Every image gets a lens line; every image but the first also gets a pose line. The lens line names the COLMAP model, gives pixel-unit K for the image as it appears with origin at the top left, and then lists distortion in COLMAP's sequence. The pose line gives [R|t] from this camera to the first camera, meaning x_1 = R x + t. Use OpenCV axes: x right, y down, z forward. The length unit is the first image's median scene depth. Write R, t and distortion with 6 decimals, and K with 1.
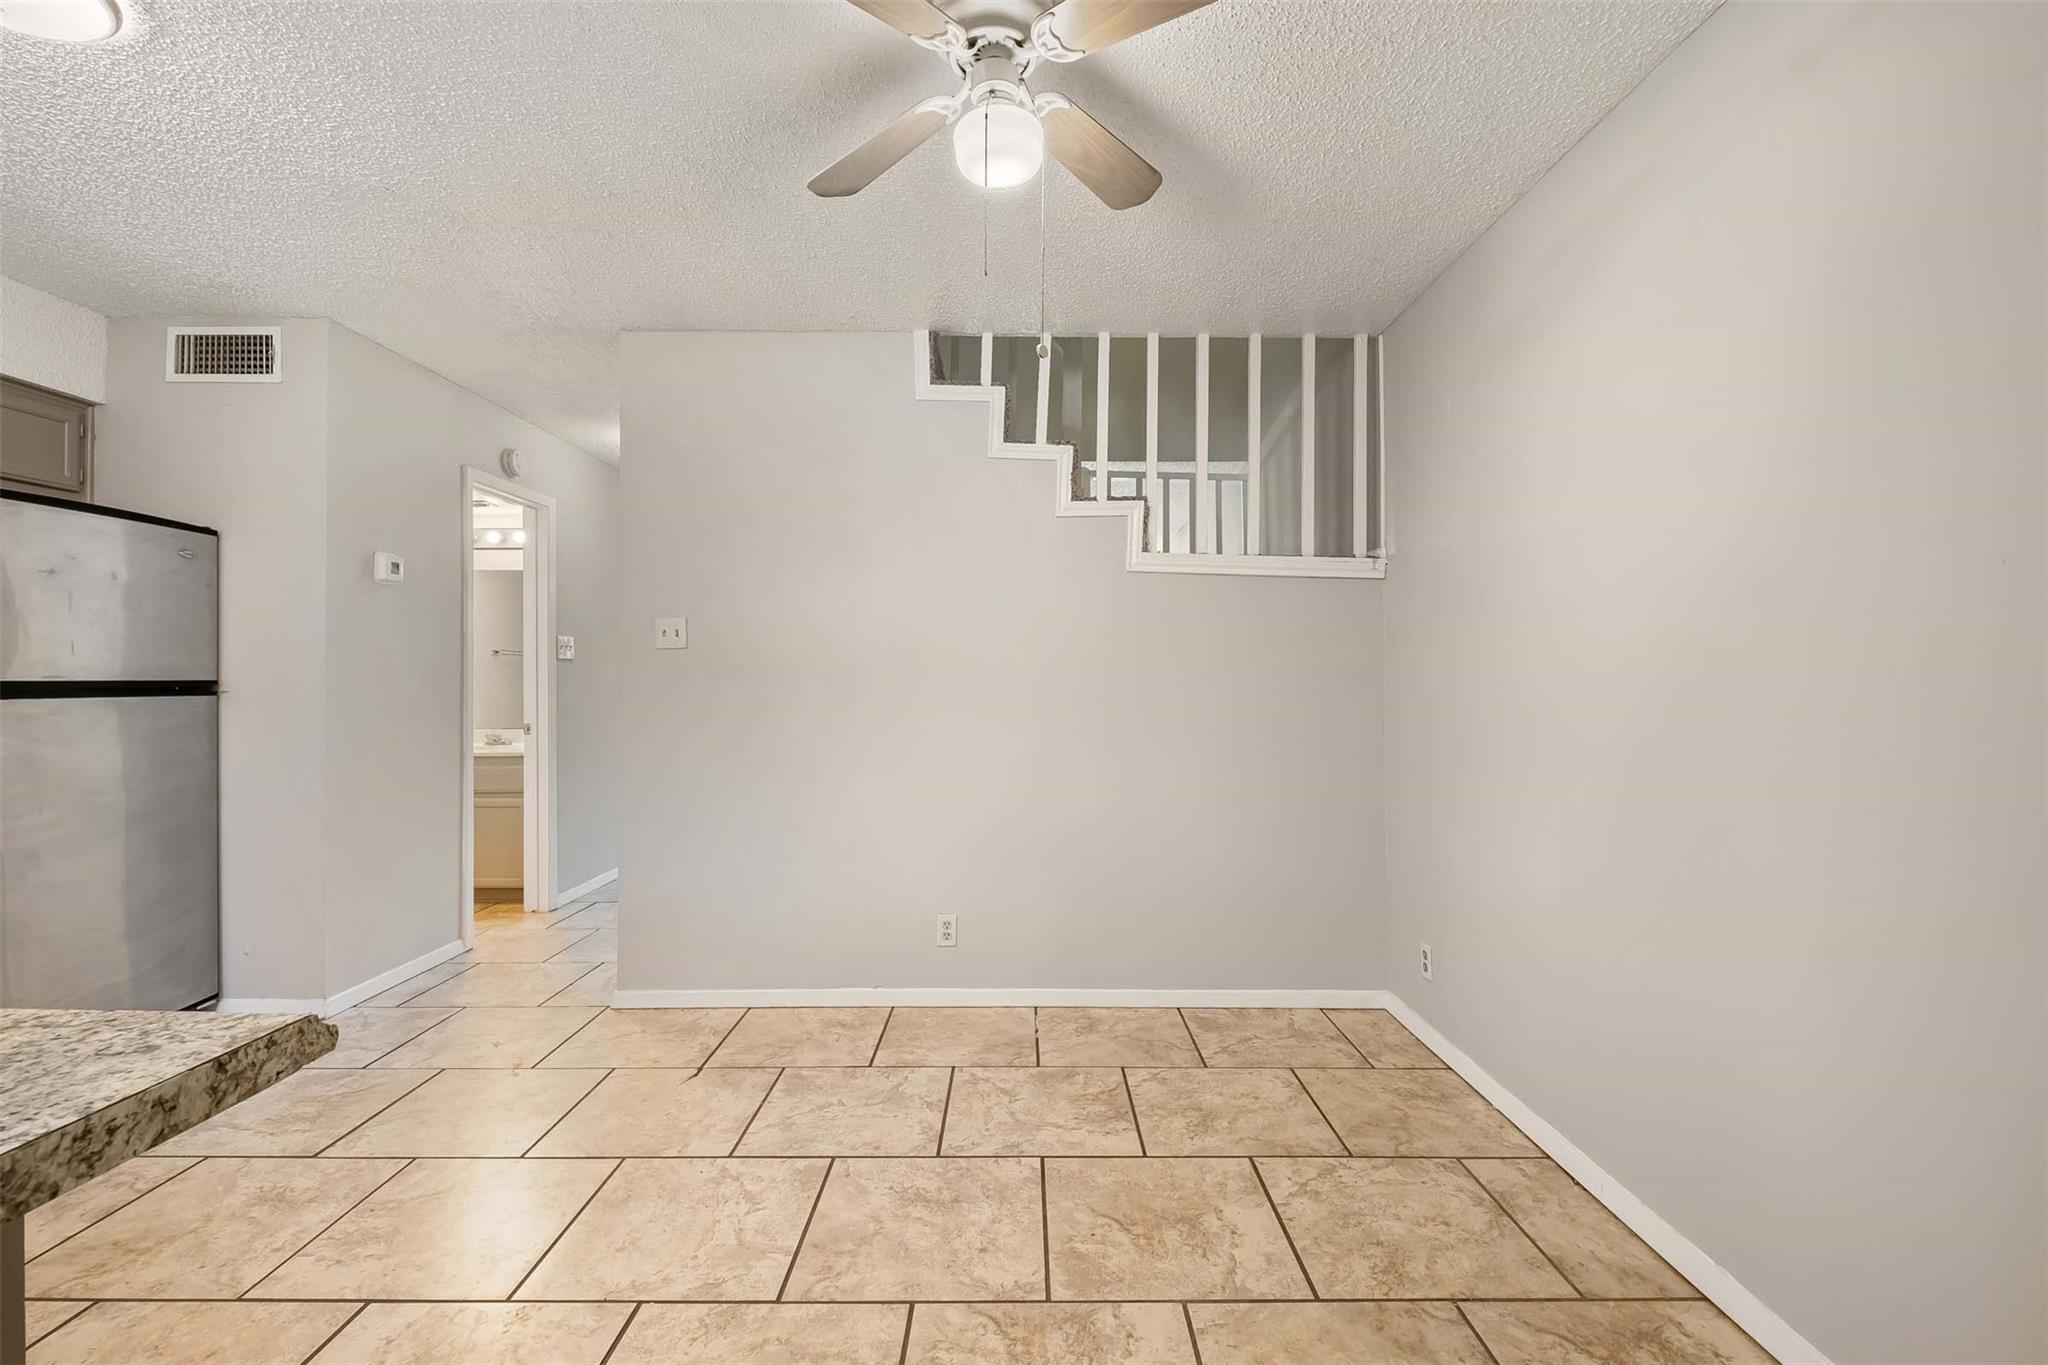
lens RADIAL K [[896.9, 0, 1020.6], [0, 896.9, 661.2], [0, 0, 1]] dist [0.010771, -0.013145]
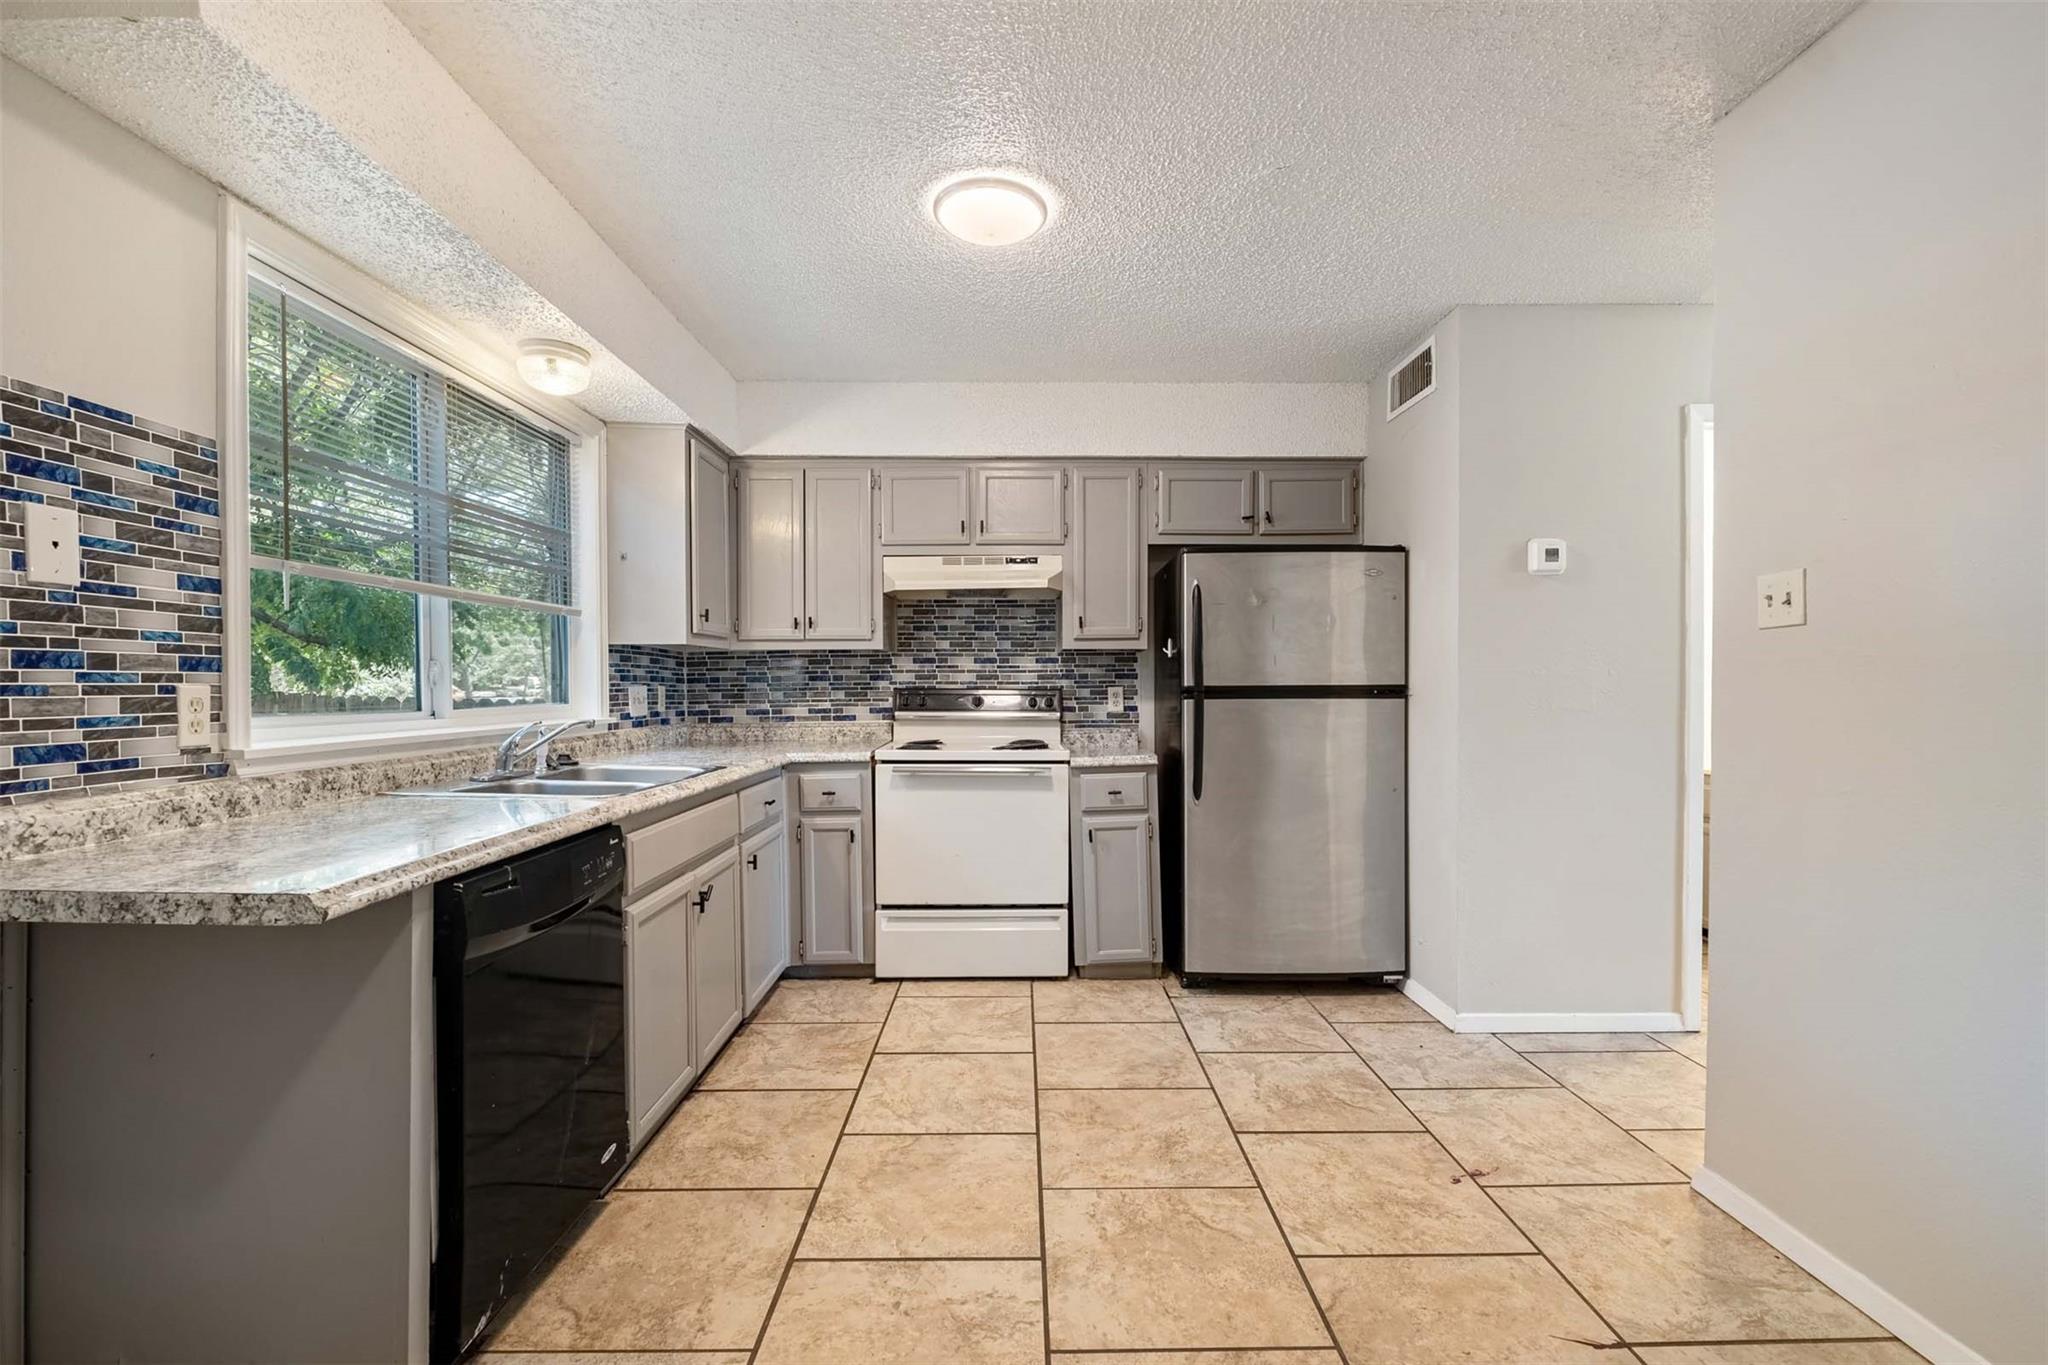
lens RADIAL K [[900.1, 0, 1024.0], [0, 900.1, 682.5], [0, 0, 1]] dist [0.016039, -0.012565]
pose [[0.003925, -0.002740, -0.999989, 0.203702], [0.026440, 0.999647, -0.002635, 0.010260], [0.999643, -0.026430, 0.003996, 0.540593]]
